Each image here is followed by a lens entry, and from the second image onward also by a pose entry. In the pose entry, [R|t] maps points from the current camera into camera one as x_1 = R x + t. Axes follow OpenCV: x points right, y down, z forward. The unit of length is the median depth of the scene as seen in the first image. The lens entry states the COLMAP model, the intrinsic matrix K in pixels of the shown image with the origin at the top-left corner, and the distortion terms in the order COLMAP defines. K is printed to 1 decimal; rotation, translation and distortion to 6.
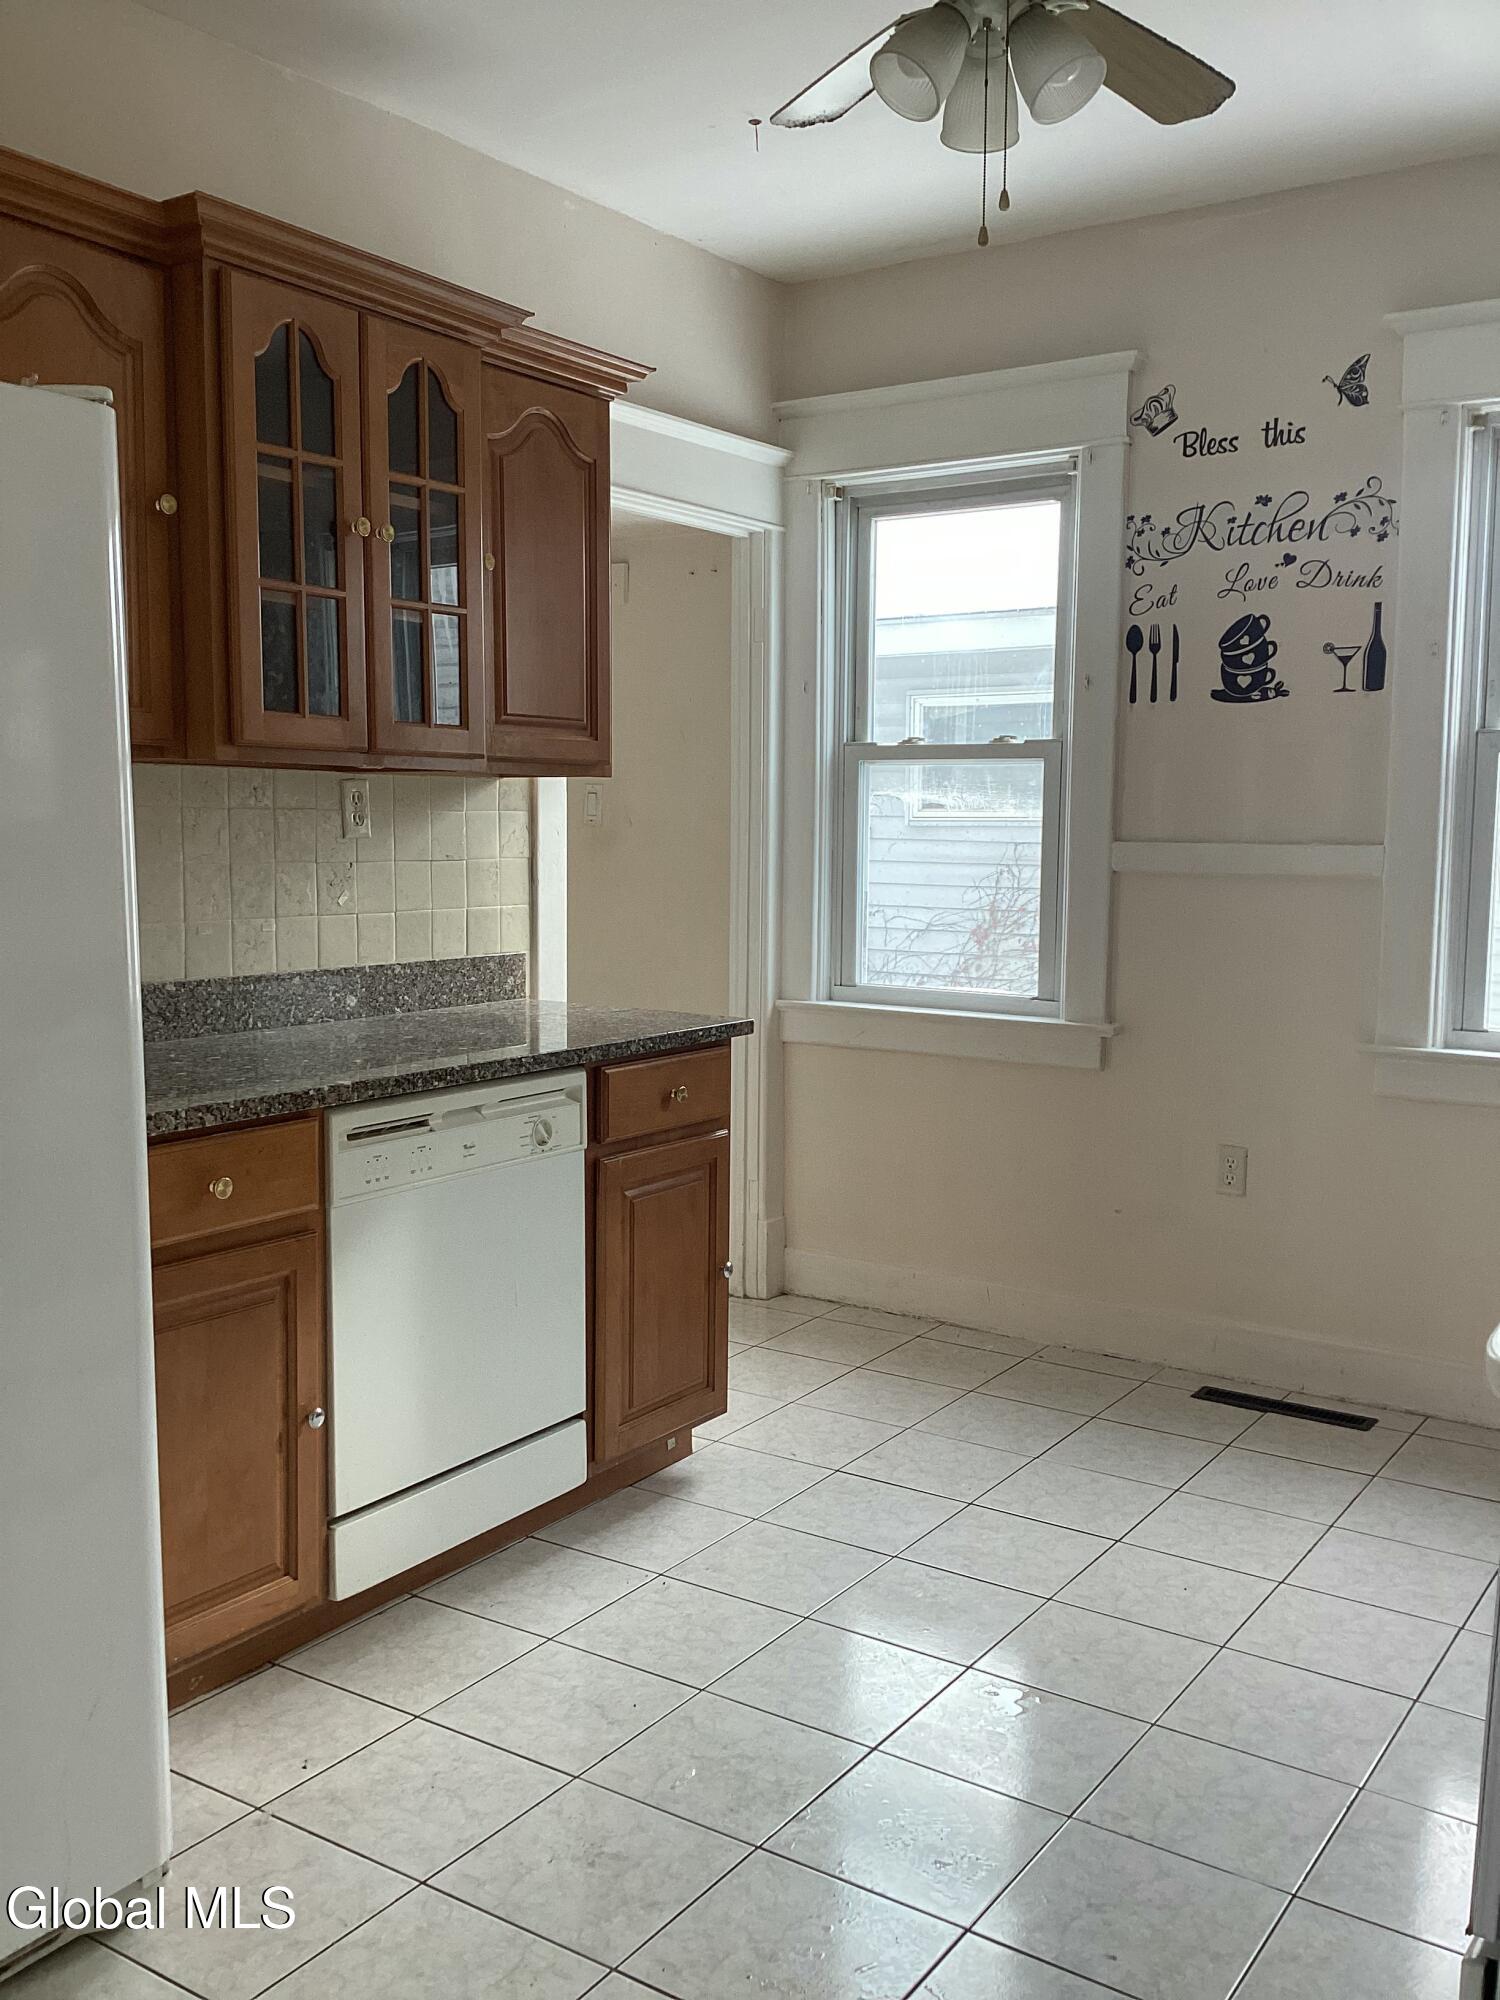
lens RADIAL K [[1833.4, 0, 749.4], [0, 1833.4, 991.2], [0, 0, 1]] dist [0.084138, 0.000000]
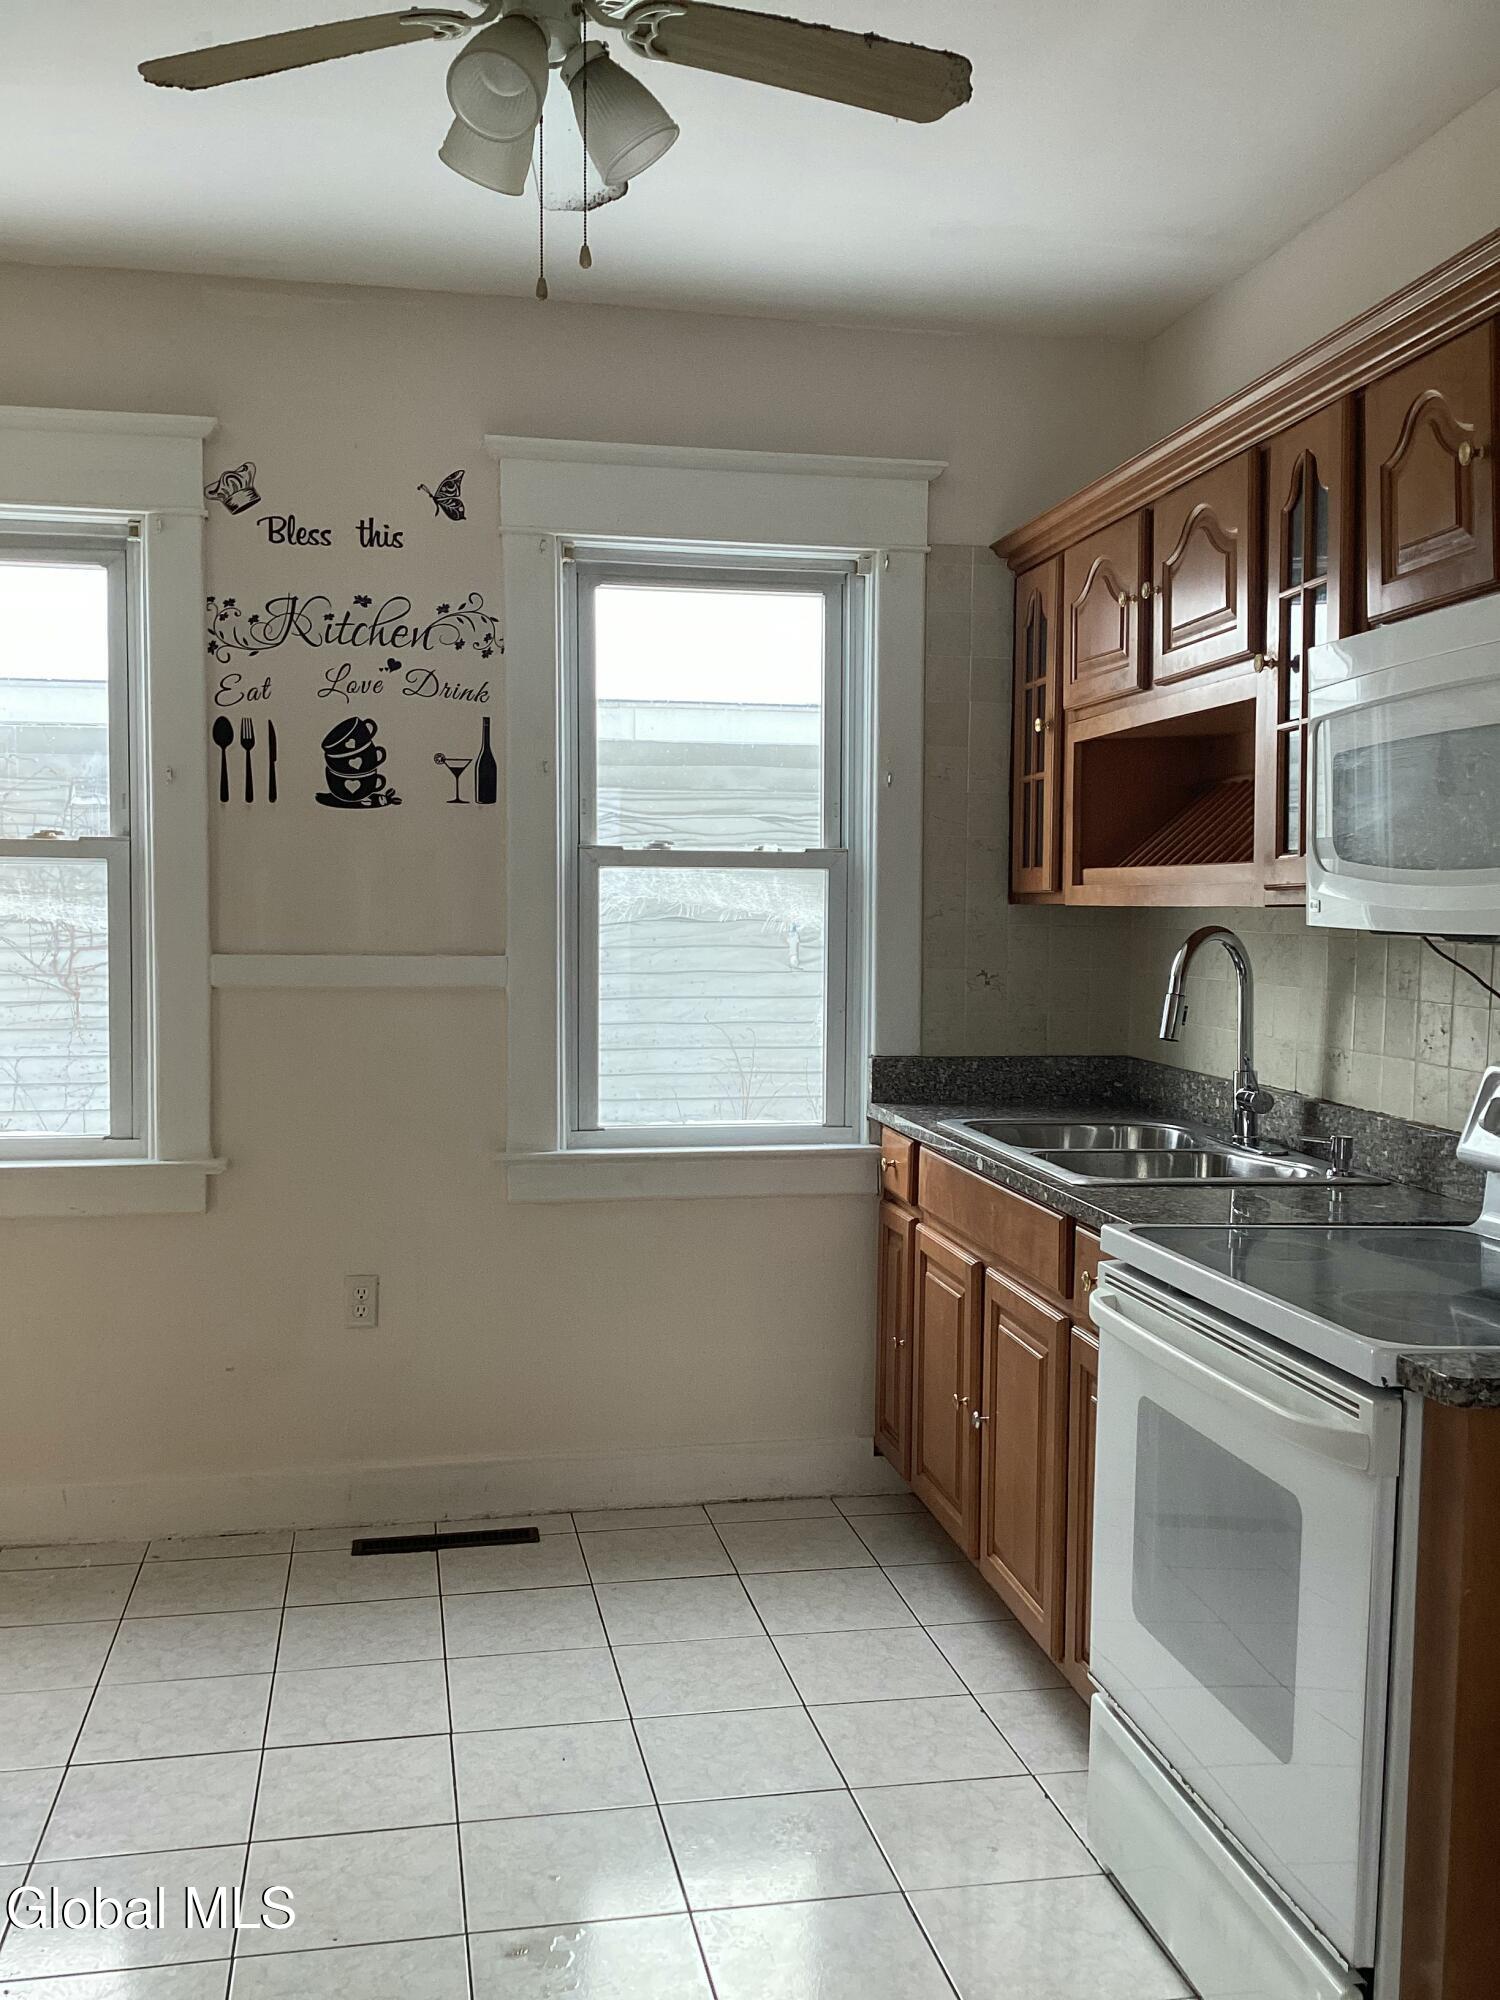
lens RADIAL K [[1833.4, 0, 751.1], [0, 1833.4, 1005.6], [0, 0, 1]] dist [0.084138, 0.000000]
pose [[0.712735, -0.036320, 0.700493, -0.257190], [0.068961, 0.997449, -0.018449, -0.022955], [-0.698036, 0.061456, 0.713421, 0.186394]]
